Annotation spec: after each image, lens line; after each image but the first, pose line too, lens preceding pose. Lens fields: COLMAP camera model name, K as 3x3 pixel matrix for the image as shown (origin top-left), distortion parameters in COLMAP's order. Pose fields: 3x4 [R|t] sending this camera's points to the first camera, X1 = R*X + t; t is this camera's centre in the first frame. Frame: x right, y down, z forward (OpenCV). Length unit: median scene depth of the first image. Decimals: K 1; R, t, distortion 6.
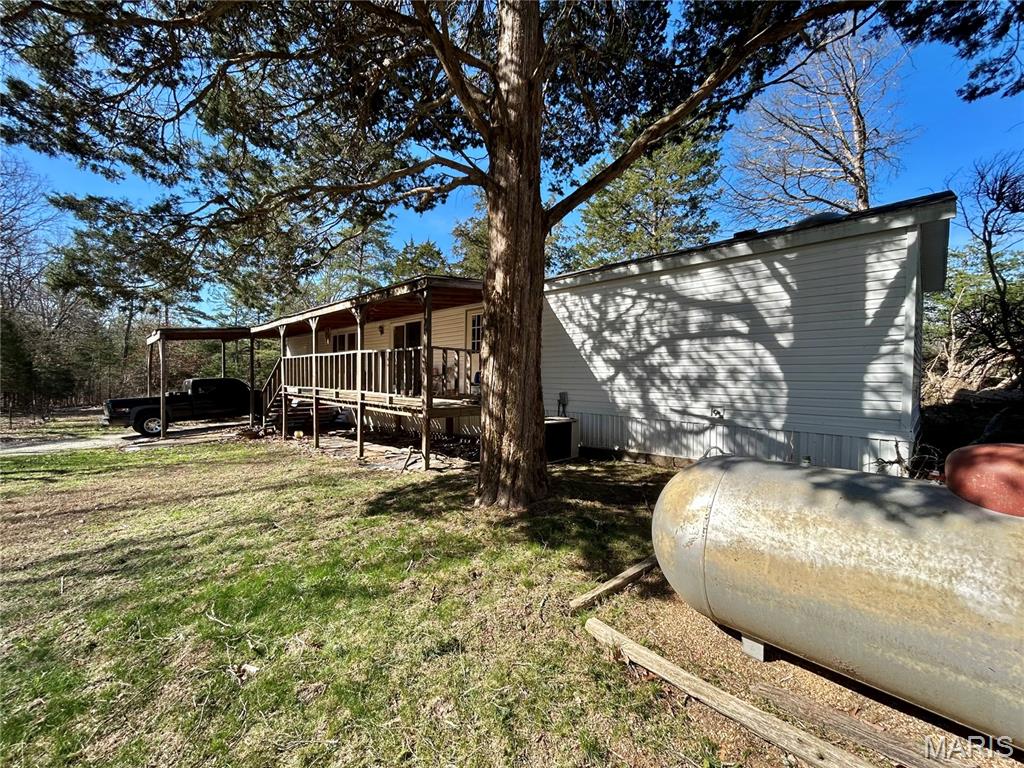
lens RADIAL K [[413.3, 0, 513.0], [0, 413.3, 382.4], [0, 0, 1]] dist [-0.000454, 0.000598]
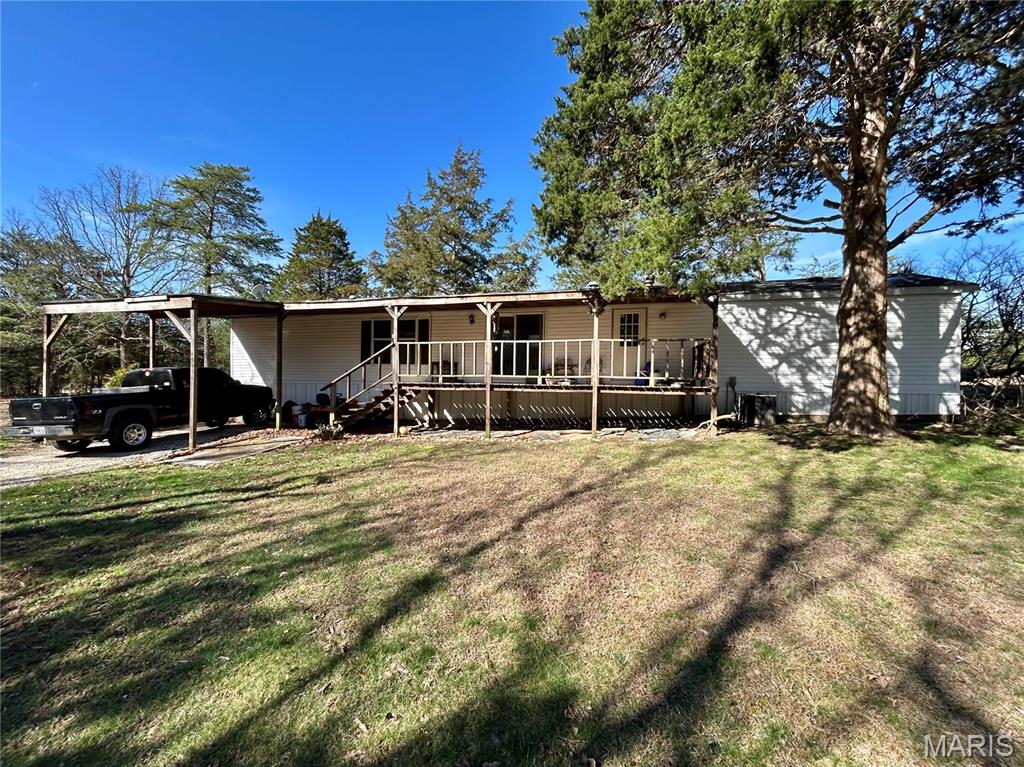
lens RADIAL K [[413.3, 0, 513.7], [0, 413.3, 382.2], [0, 0, 1]] dist [-0.000454, 0.000598]
pose [[0.869437, -0.001564, 0.494041, -1.366917], [0.004242, 0.999982, -0.004298, 0.050043], [-0.494025, 0.005833, 0.869428, 0.193093]]
